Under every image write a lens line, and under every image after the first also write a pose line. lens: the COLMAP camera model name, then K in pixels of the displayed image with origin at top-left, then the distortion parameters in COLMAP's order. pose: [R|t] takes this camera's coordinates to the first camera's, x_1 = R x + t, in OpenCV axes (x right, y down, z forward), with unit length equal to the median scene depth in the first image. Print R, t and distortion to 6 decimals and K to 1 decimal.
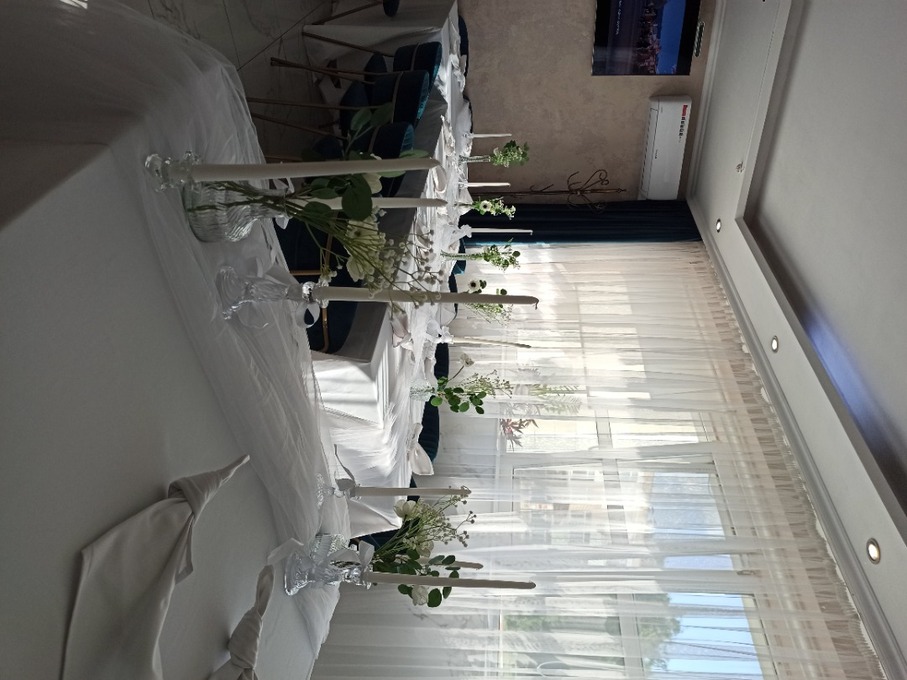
lens RADIAL K [[682.7, 0, 464.4], [0, 682.7, 342.7], [0, 0, 1]] dist [0.053076, -0.005777]
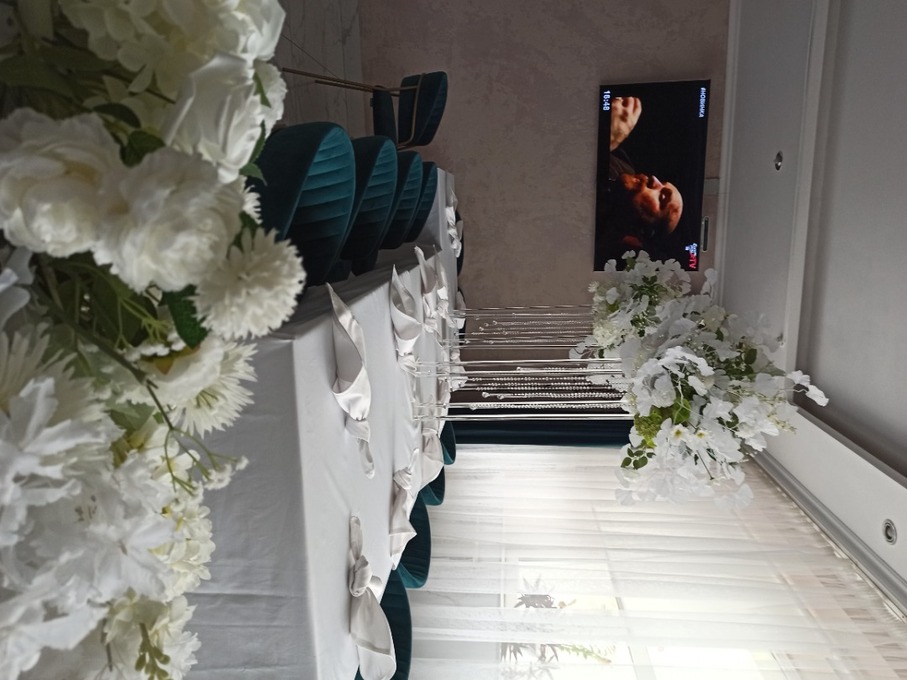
lens RADIAL K [[670.7, 0, 460.3], [0, 670.7, 339.7], [0, 0, 1]] dist [0.047986, -0.001405]
pose [[0.999431, 0.033580, 0.003160, 0.002982], [-0.028767, 0.897582, -0.439908, 0.117281], [-0.017608, 0.439567, 0.898037, 0.243110]]
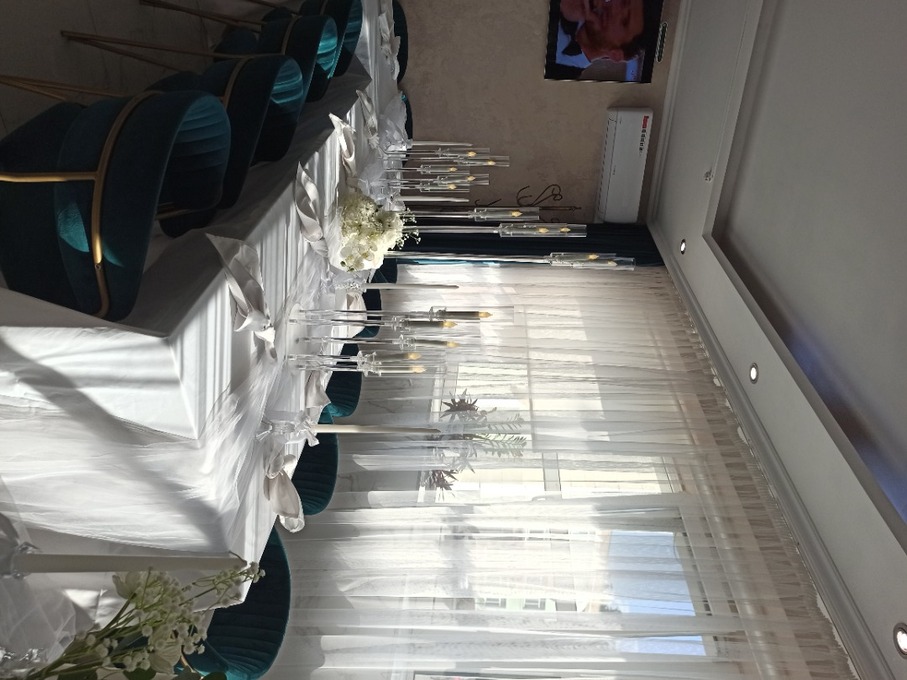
lens RADIAL K [[670.7, 0, 460.3], [0, 670.7, 339.7], [0, 0, 1]] dist [0.047986, -0.001405]
pose [[0.998343, 0.032929, 0.047193, 0.049302], [-0.028419, 0.995237, -0.093247, 0.041180], [-0.050039, 0.091751, 0.994524, 0.174532]]
